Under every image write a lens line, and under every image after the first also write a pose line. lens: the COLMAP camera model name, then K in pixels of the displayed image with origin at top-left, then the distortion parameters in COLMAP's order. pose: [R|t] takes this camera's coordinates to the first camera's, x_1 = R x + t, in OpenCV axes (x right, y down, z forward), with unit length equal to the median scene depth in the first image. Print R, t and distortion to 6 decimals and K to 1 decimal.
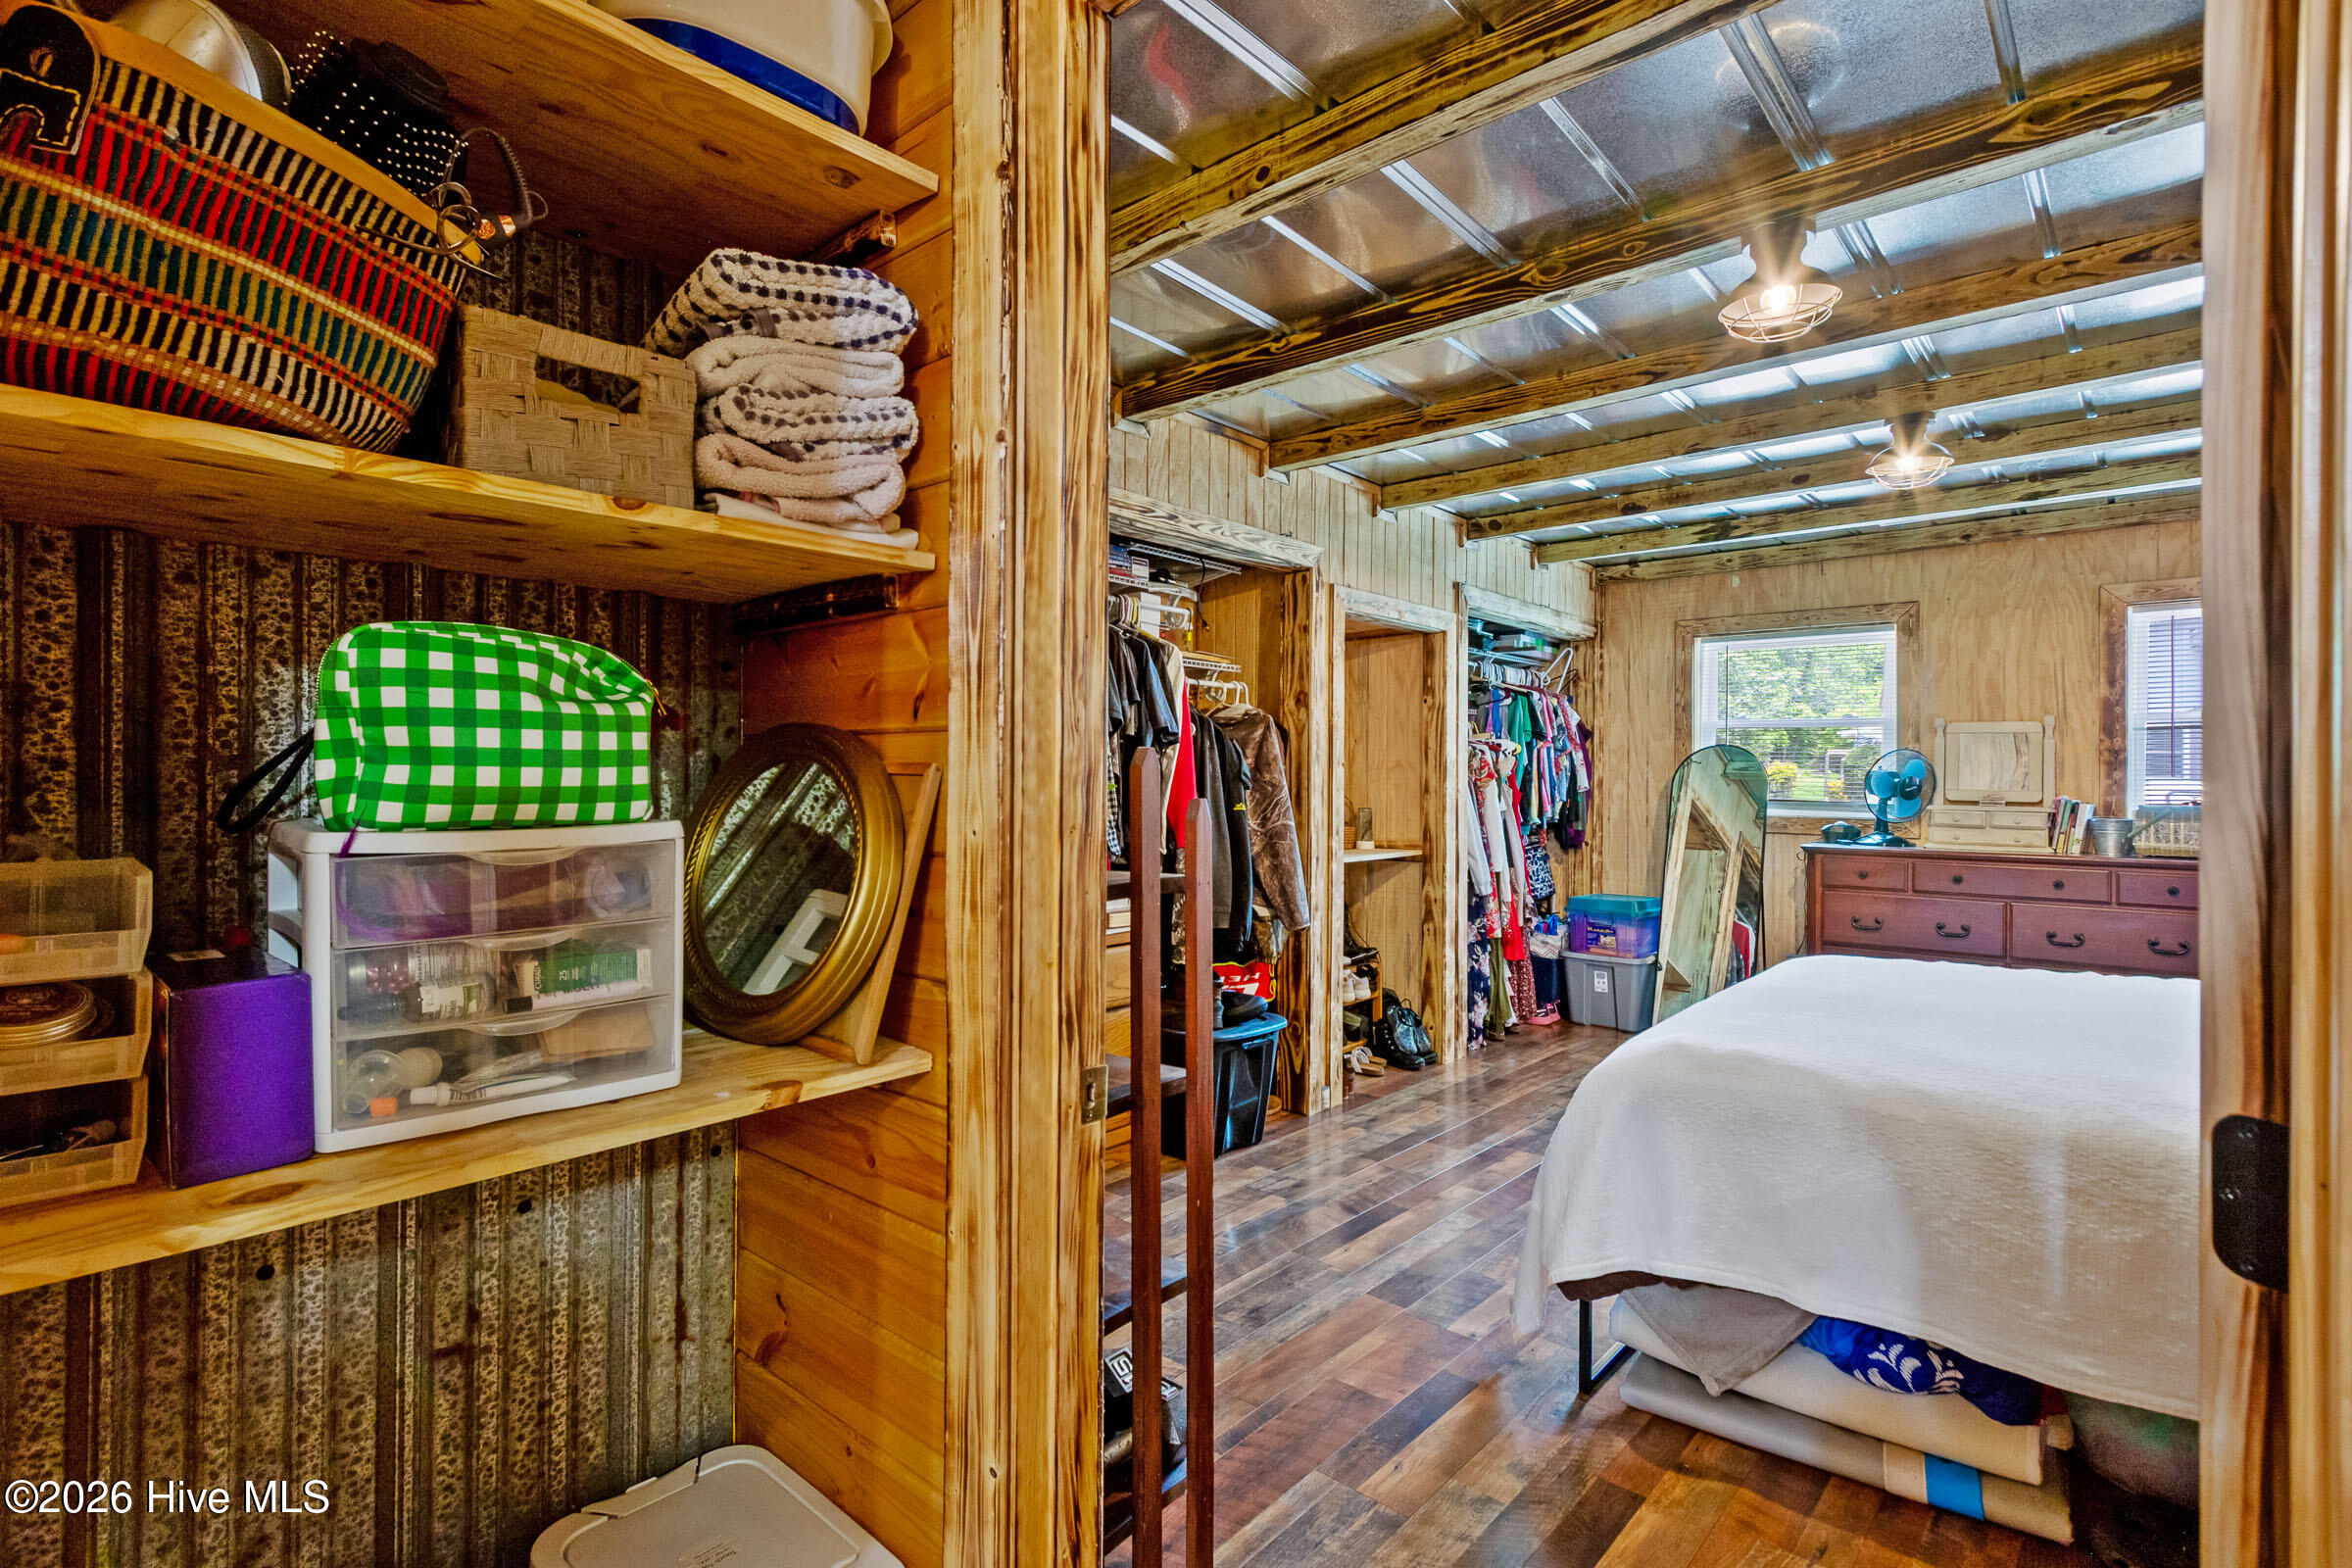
lens RADIAL K [[1137.9, 0, 1162.6], [0, 1137.9, 788.6], [0, 0, 1]] dist [0.008977, -0.004646]
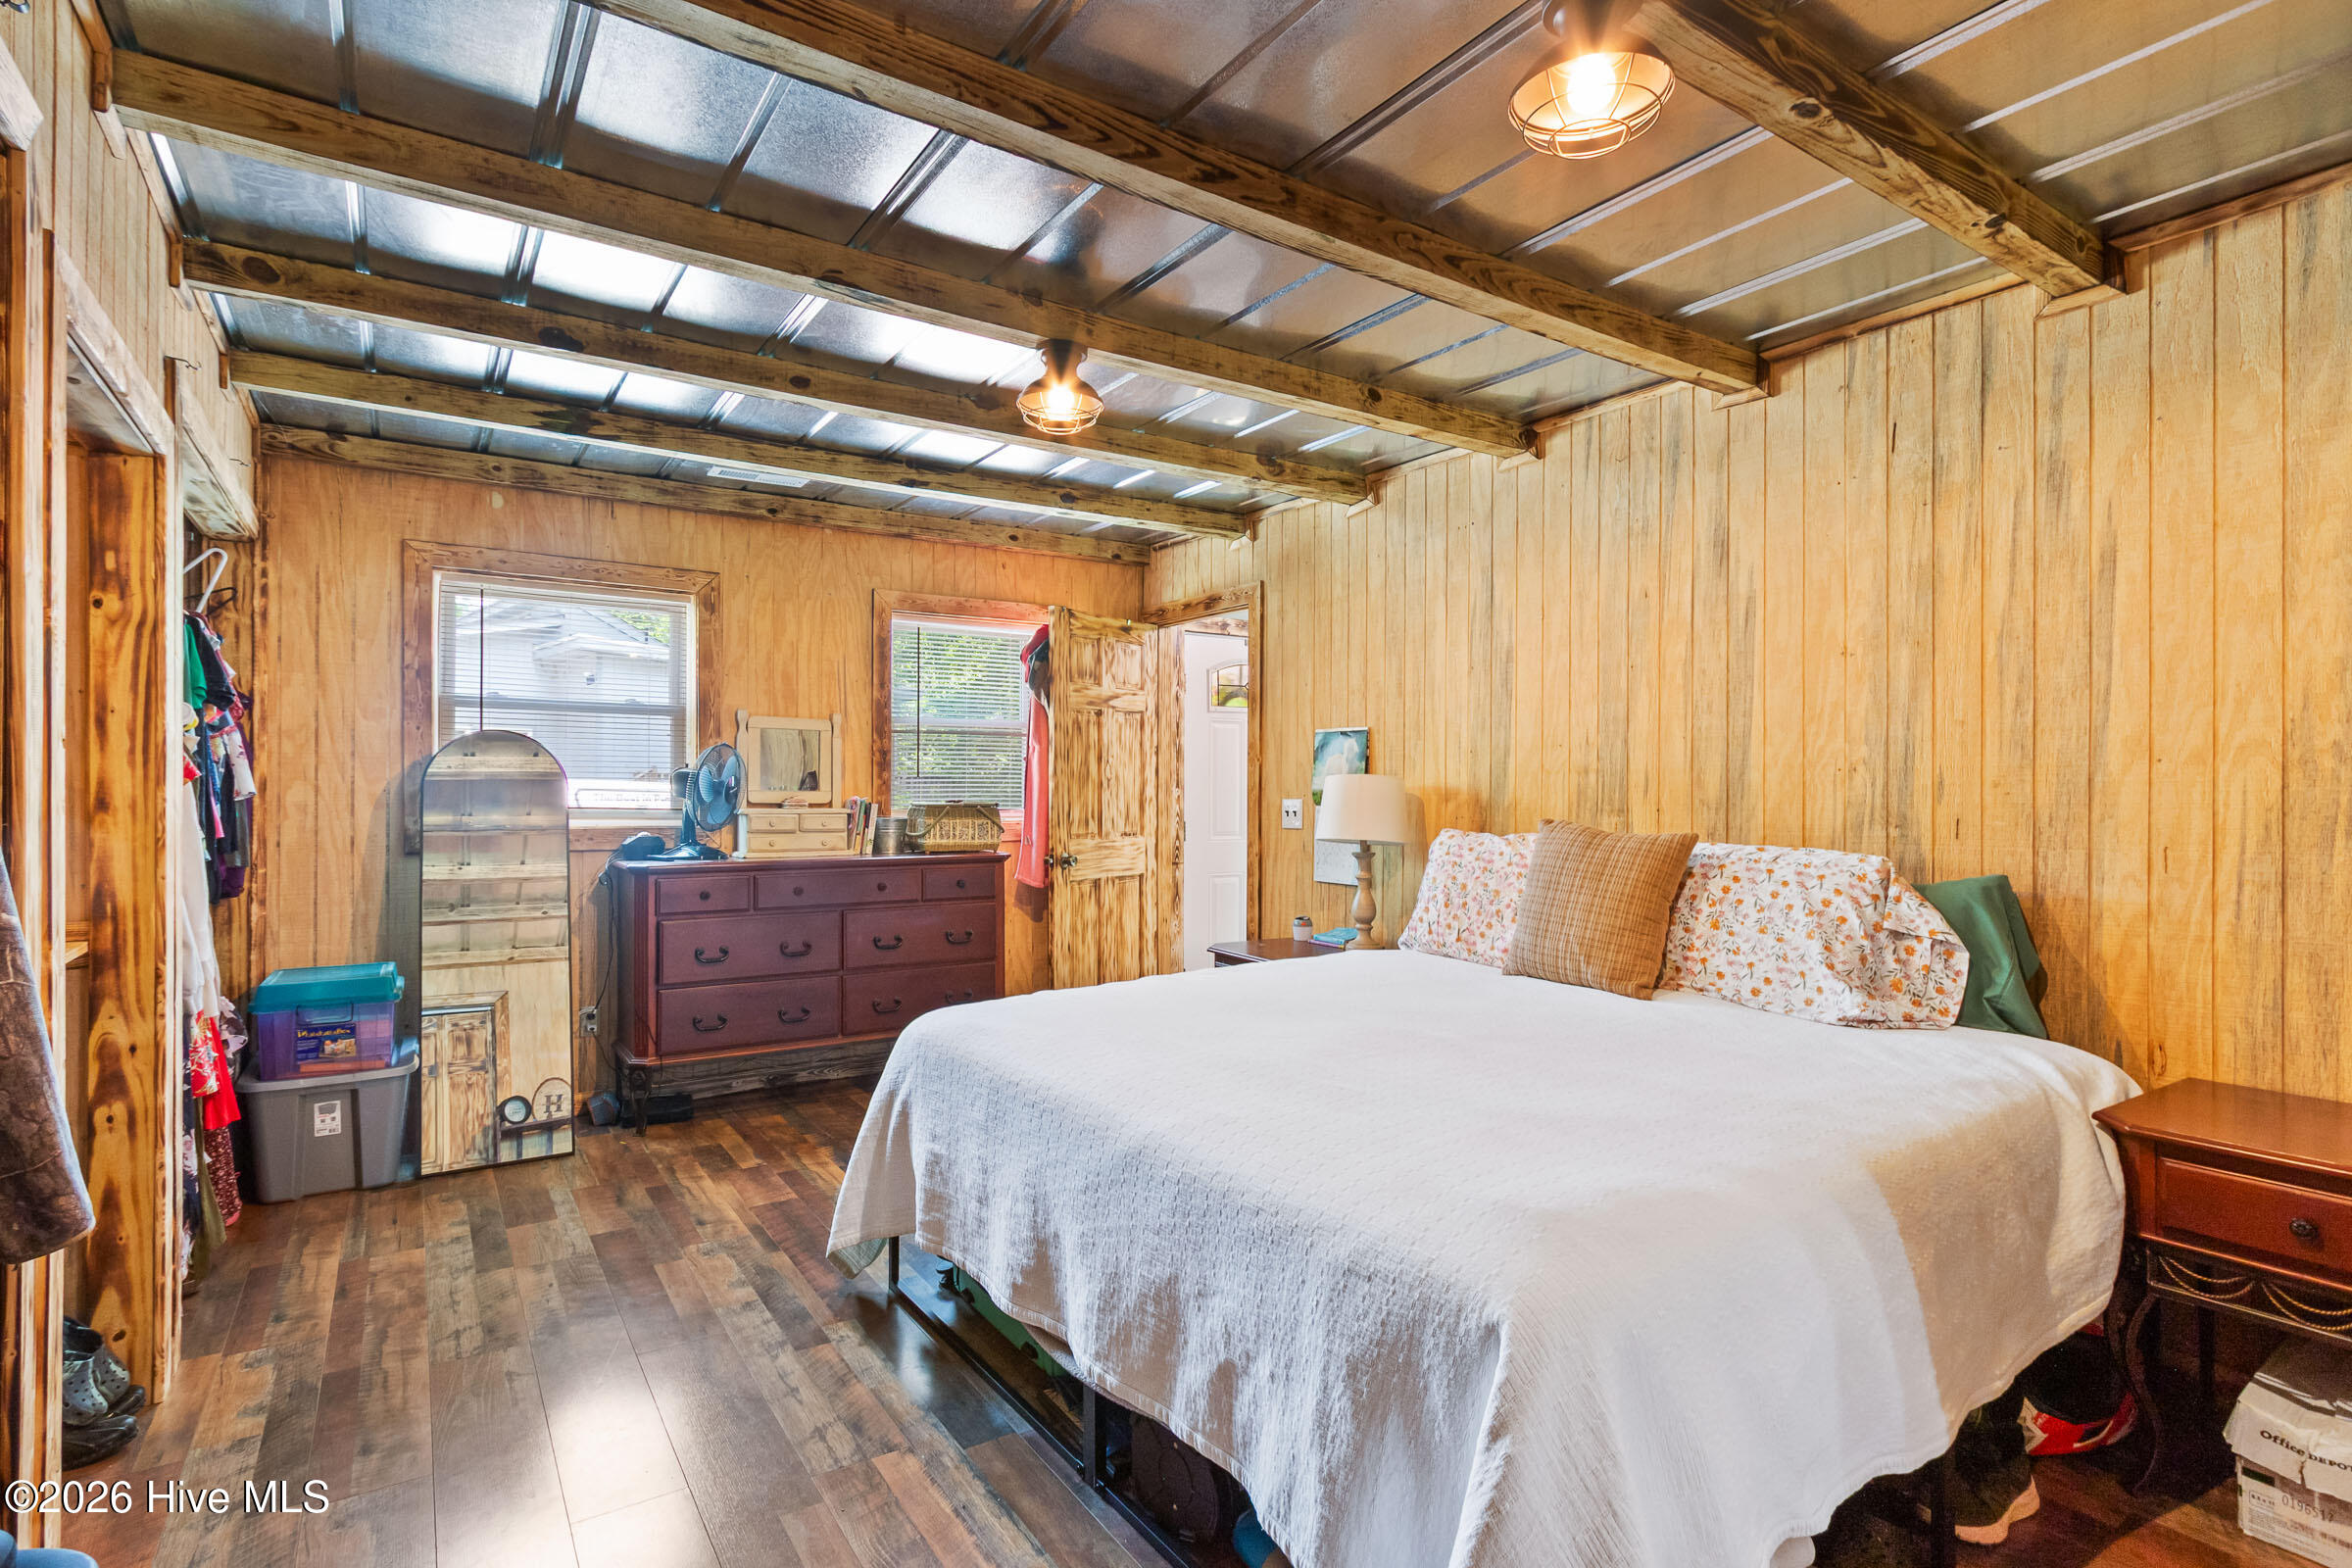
lens RADIAL K [[1137.9, 0, 1170.6], [0, 1137.9, 785.3], [0, 0, 1]] dist [0.008977, -0.004646]
pose [[0.255333, -0.004544, 0.966843, -0.085566], [0.007485, 0.999968, 0.002723, -0.003801], [-0.966824, 0.006542, 0.255359, 0.457120]]
